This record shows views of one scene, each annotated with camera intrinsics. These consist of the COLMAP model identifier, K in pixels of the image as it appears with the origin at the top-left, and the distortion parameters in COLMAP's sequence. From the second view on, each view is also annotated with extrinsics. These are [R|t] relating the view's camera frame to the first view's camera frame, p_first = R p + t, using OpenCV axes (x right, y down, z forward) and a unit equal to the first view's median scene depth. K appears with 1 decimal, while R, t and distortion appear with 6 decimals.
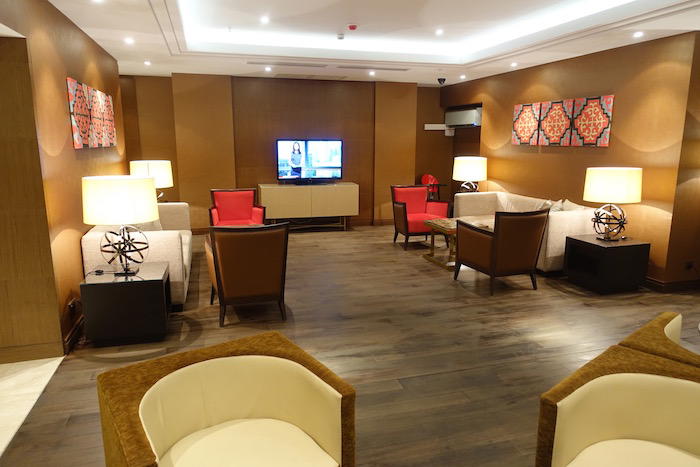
lens RADIAL K [[482.2, 0, 351.8], [0, 482.2, 232.1], [0, 0, 1]] dist [-0.011414, 0.009202]
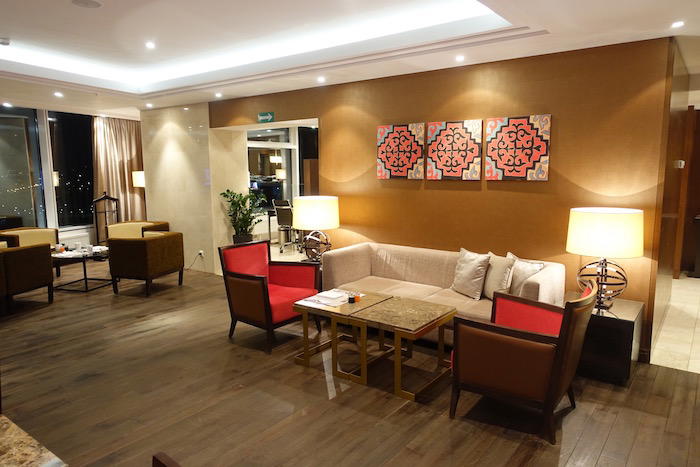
lens RADIAL K [[482.2, 0, 343.8], [0, 482.2, 237.9], [0, 0, 1]] dist [-0.011414, 0.009202]
pose [[0.828966, -0.074788, 0.554277, -0.122022], [0.104175, 0.994324, -0.021639, -0.074985], [-0.549512, 0.075680, 0.832051, 0.395030]]
